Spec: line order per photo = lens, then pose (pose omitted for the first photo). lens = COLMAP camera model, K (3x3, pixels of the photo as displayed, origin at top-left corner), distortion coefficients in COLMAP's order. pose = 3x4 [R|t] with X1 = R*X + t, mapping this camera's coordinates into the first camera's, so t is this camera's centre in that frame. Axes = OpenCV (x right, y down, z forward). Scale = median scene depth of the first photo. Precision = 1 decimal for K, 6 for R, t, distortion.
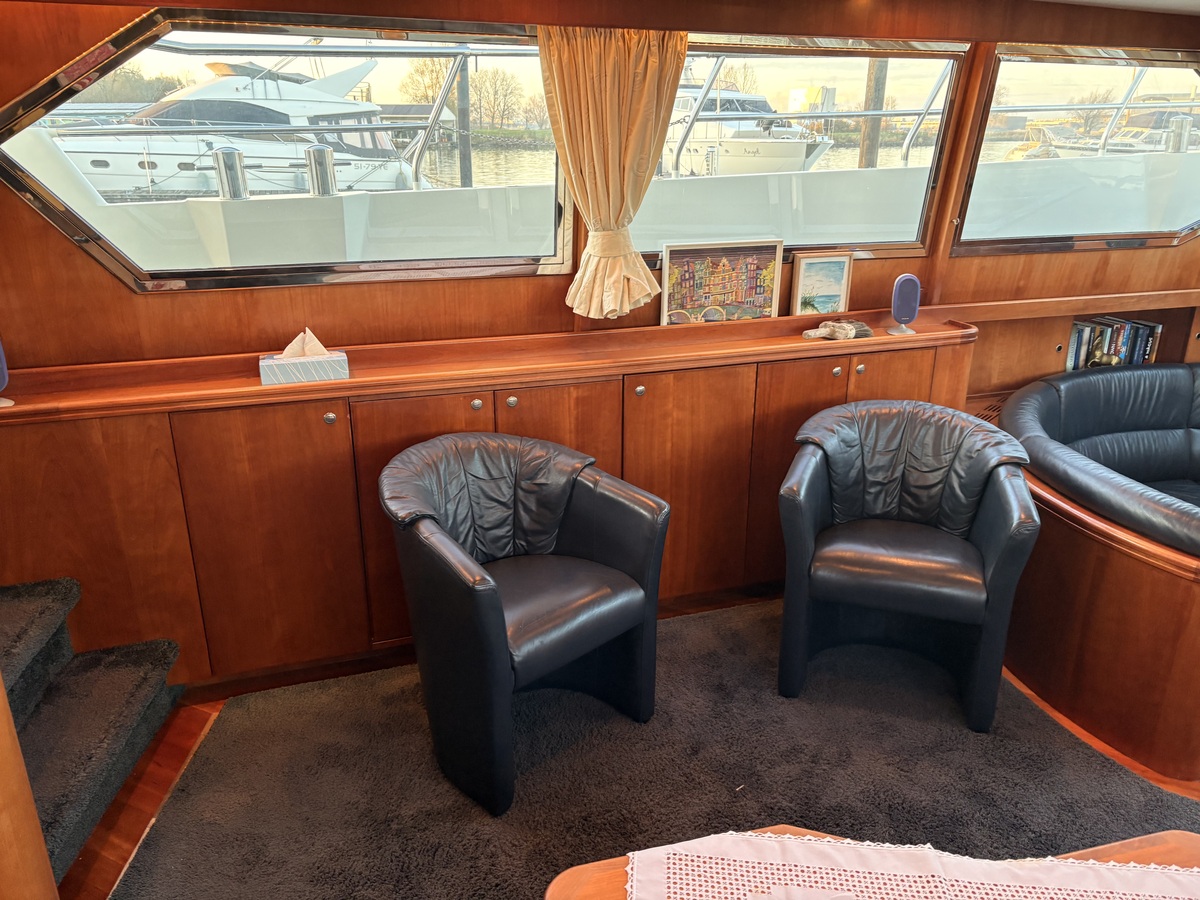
lens RADIAL K [[909.1, 0, 605.5], [0, 909.1, 449.2], [0, 0, 1]] dist [0.058151, -0.063589]
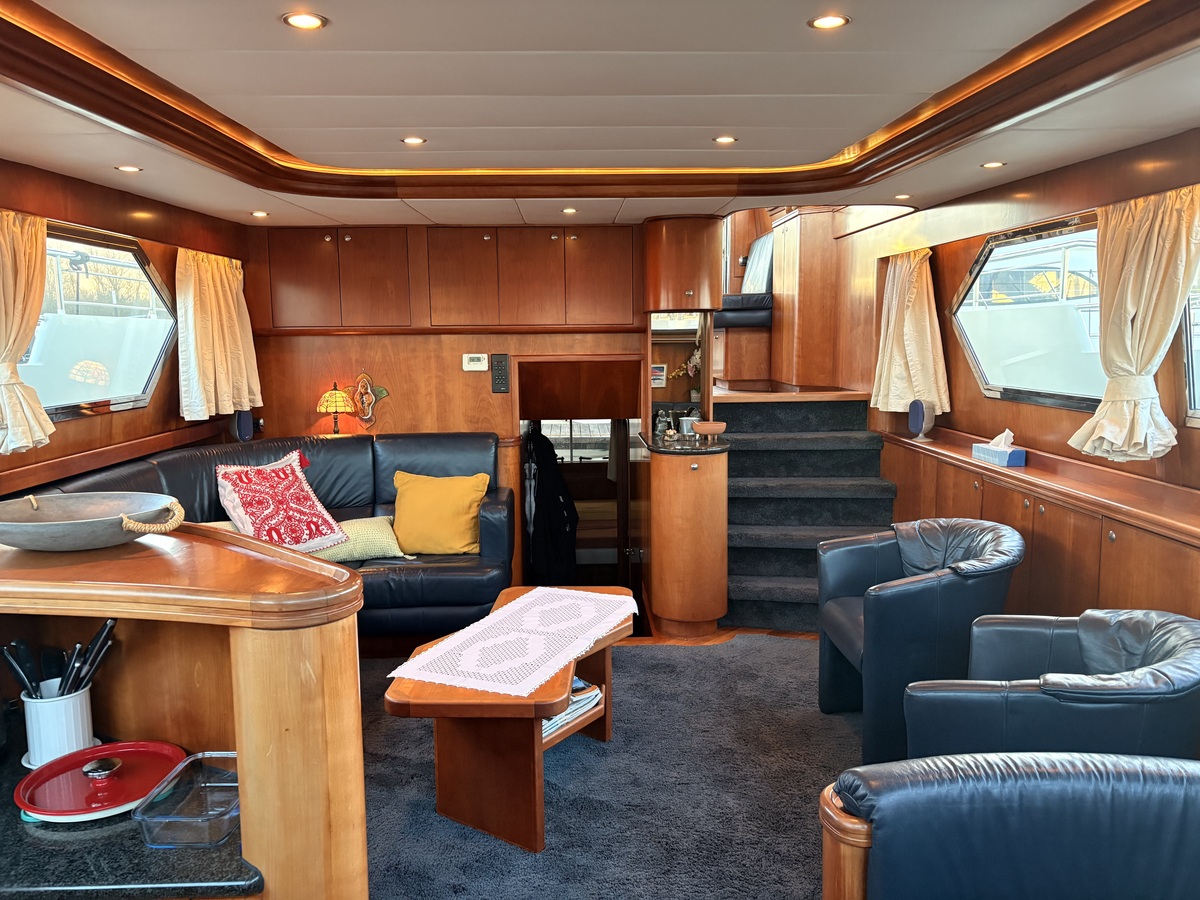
lens RADIAL K [[909.1, 0, 603.8], [0, 909.1, 449.1], [0, 0, 1]] dist [0.058151, -0.063589]
pose [[-0.297135, 0.118824, -0.947413, 1.106546], [-0.307442, 0.927480, 0.212746, -0.189679], [0.903986, 0.354489, -0.239055, 0.684571]]
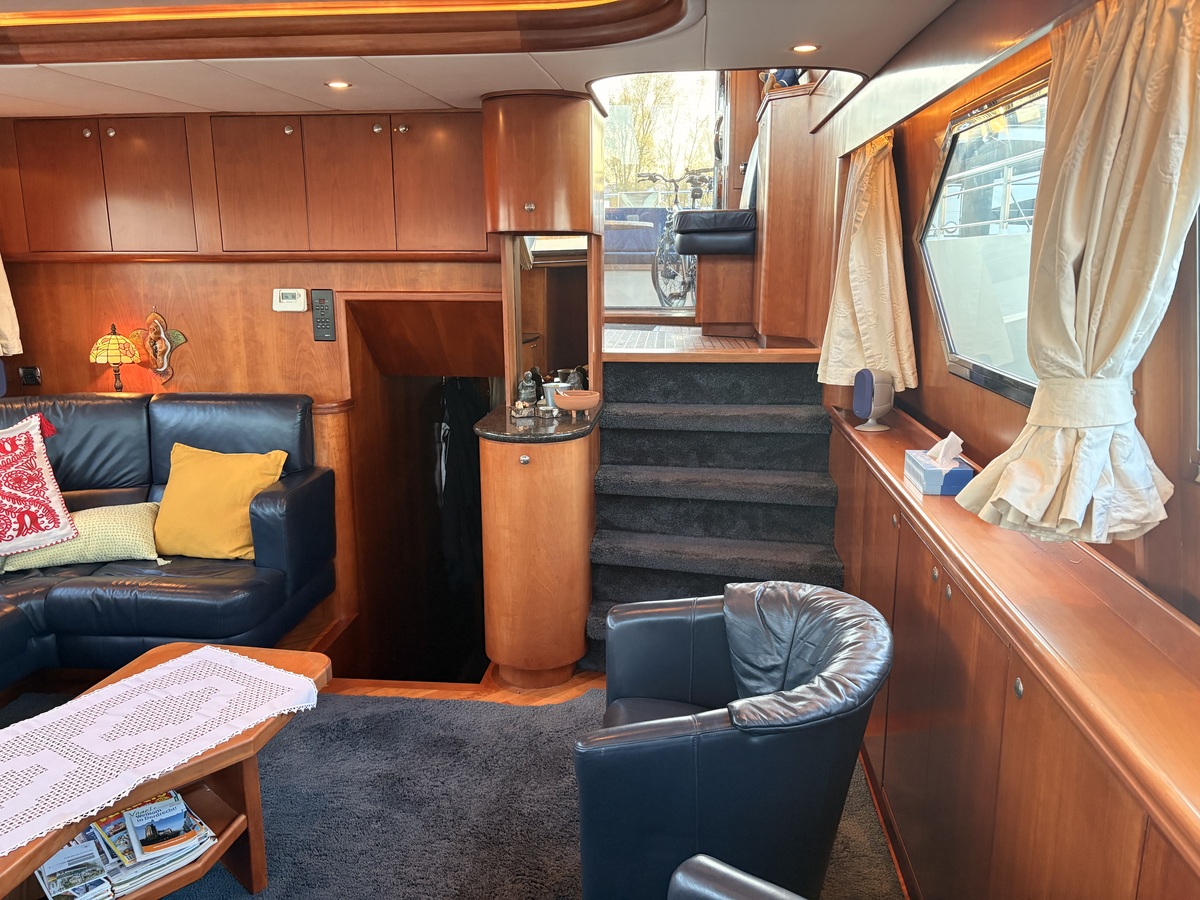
lens RADIAL K [[909.1, 0, 605.0], [0, 909.1, 452.7], [0, 0, 1]] dist [0.058151, -0.063589]
pose [[-0.425441, 0.188783, -0.885077, 0.552509], [-0.299517, 0.893511, 0.334555, -0.276912], [0.853985, 0.407429, -0.323592, 0.887426]]
